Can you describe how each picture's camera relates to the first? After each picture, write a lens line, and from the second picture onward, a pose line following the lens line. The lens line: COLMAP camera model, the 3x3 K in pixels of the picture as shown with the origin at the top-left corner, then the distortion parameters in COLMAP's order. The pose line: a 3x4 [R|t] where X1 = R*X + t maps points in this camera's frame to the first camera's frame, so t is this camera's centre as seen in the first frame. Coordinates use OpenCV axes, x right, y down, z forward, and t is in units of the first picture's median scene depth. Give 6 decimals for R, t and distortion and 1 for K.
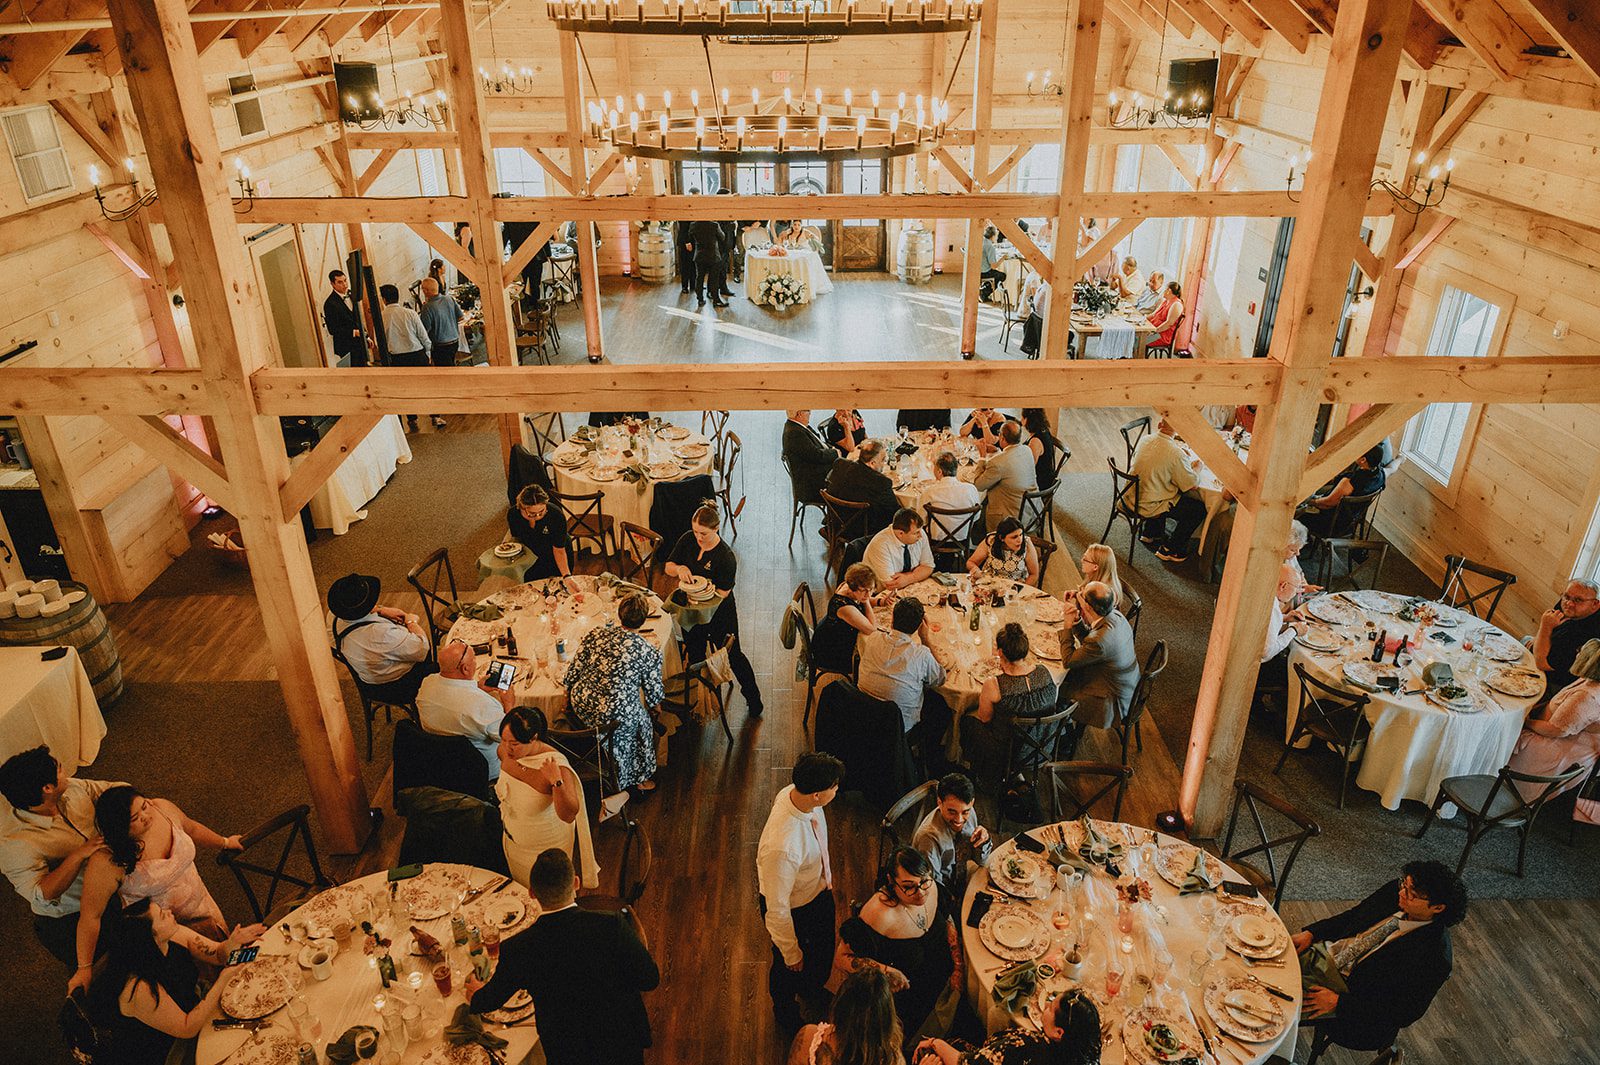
lens RADIAL K [[1086.7, 0, 800.0], [0, 1086.7, 532.5], [0, 0, 1]] dist [-0.001117, 0.001711]
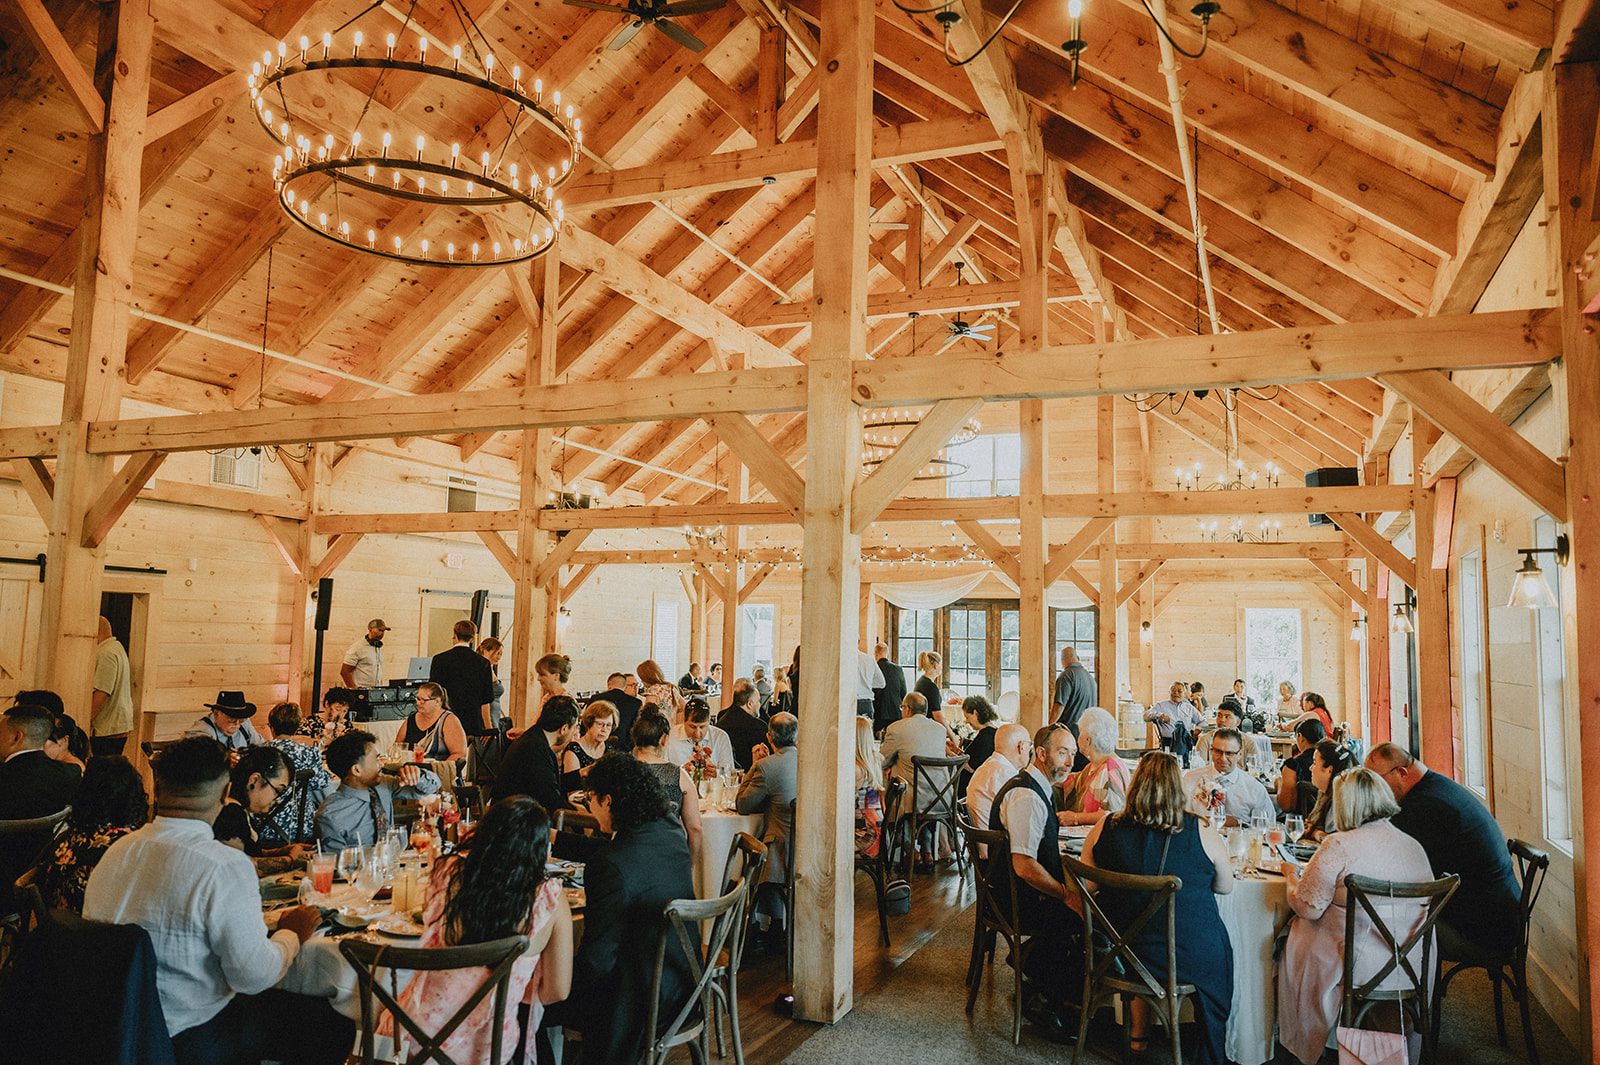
lens RADIAL K [[1134.1, 0, 800.0], [0, 1134.1, 532.5], [0, 0, 1]] dist [-0.003342, -0.000287]
pose [[0.916938, -0.014056, -0.398781, 0.480188], [-0.203747, 0.842788, -0.498193, 0.275734], [0.343091, 0.538063, 0.769920, 0.170823]]
